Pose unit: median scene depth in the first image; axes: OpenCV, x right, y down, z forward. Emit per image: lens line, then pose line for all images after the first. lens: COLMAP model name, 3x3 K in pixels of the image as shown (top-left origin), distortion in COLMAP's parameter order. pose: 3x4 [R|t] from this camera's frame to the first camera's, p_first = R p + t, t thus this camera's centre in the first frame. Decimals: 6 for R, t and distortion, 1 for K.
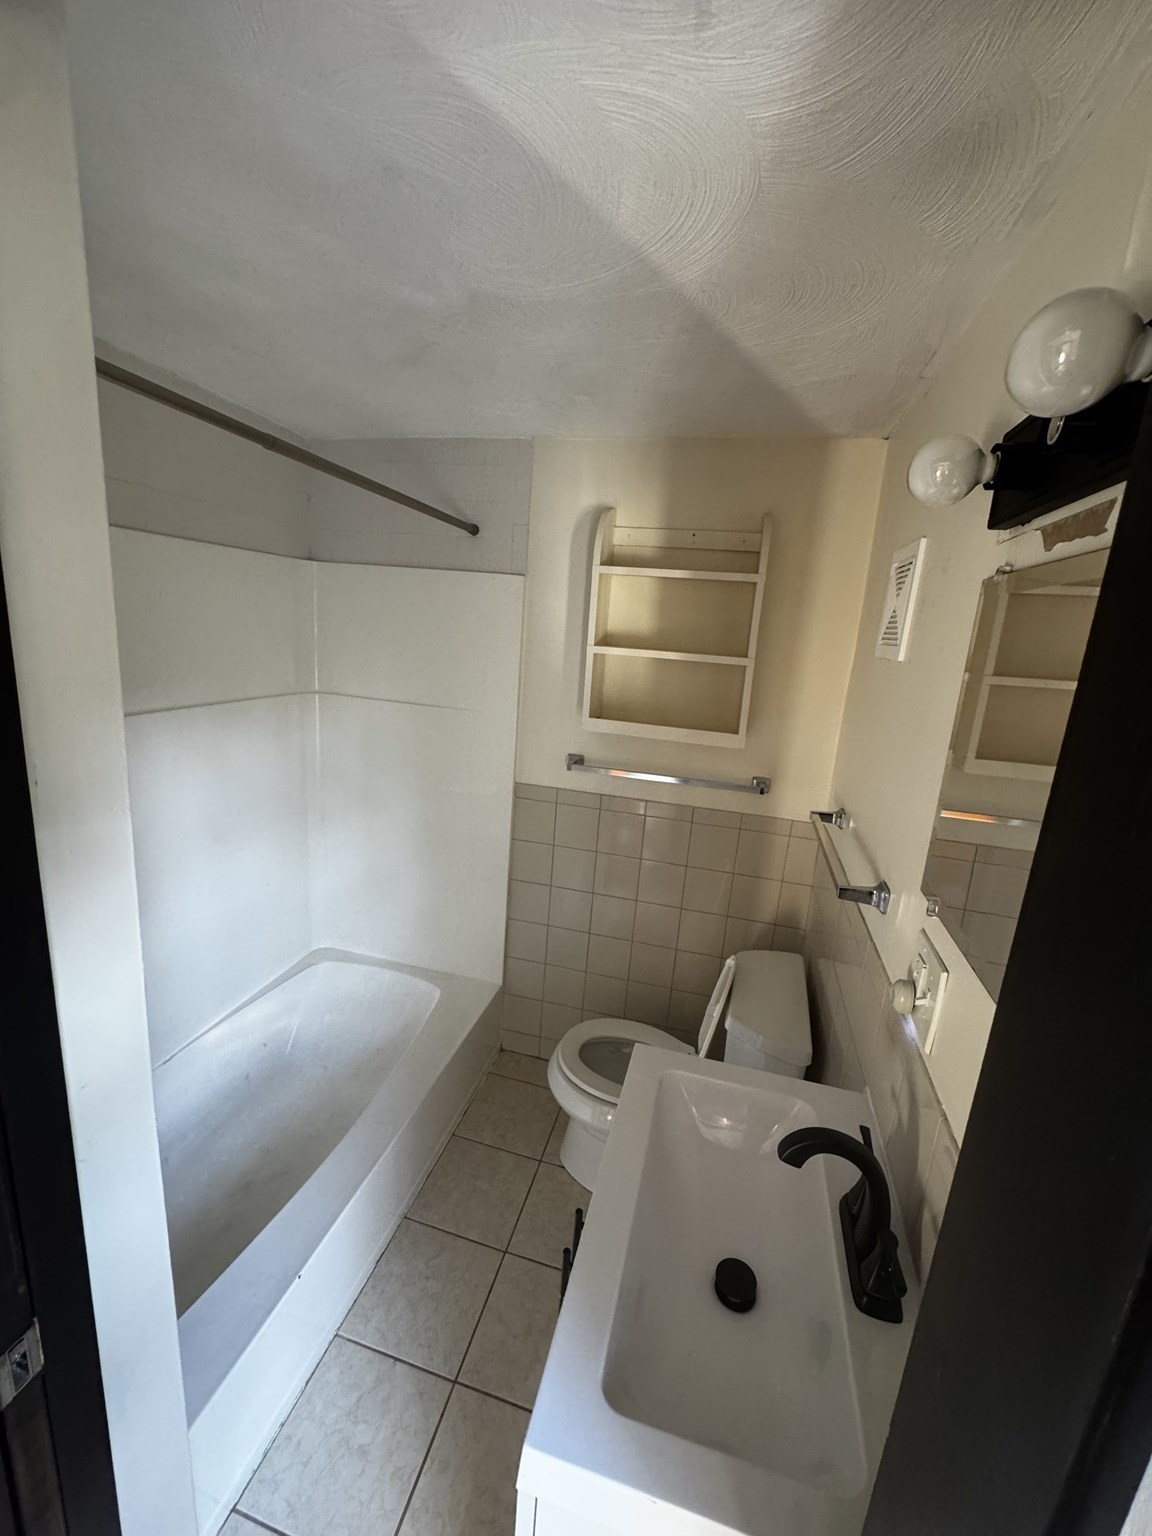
lens RADIAL K [[615.1, 0, 576.0], [0, 615.1, 768.0], [0, 0, 1]] dist [-0.002268, -0.000254]
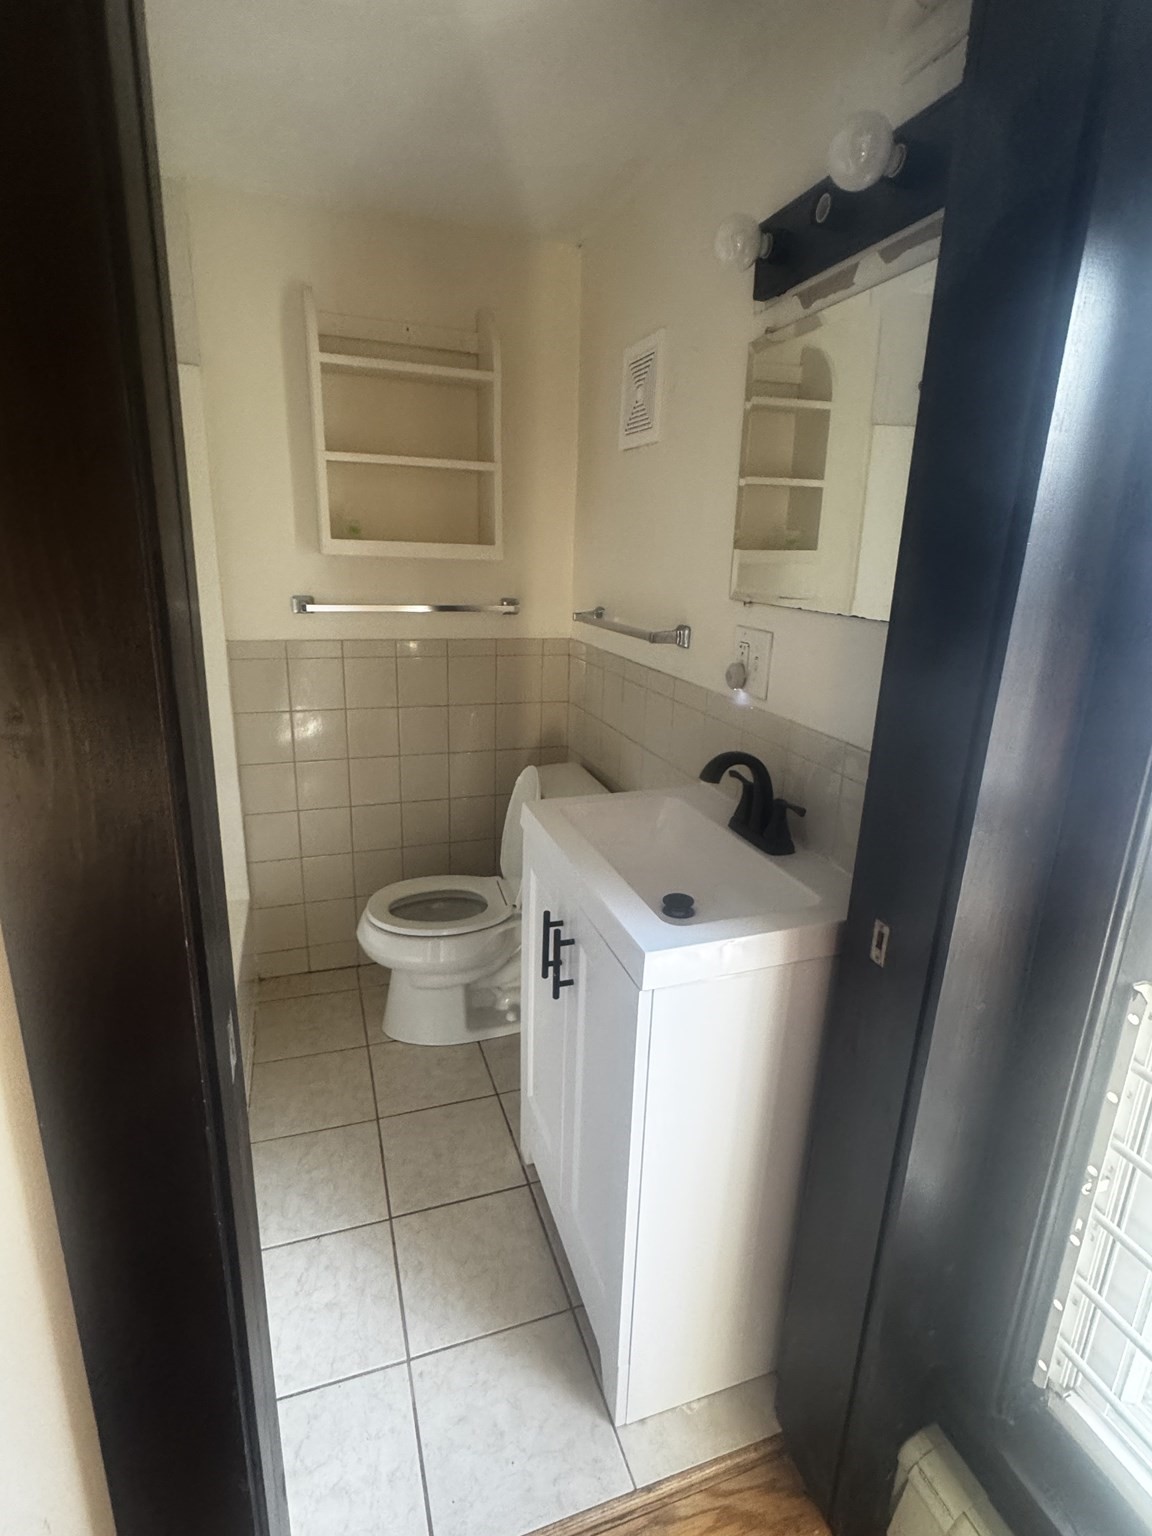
lens RADIAL K [[753.2, 0, 583.2], [0, 753.2, 773.5], [0, 0, 1]] dist [-0.016103, -0.000339]
pose [[0.823447, -0.202714, 0.529945, -0.331258], [0.153159, 0.978742, 0.136404, 0.161000], [-0.546331, -0.031156, 0.836990, -0.092367]]
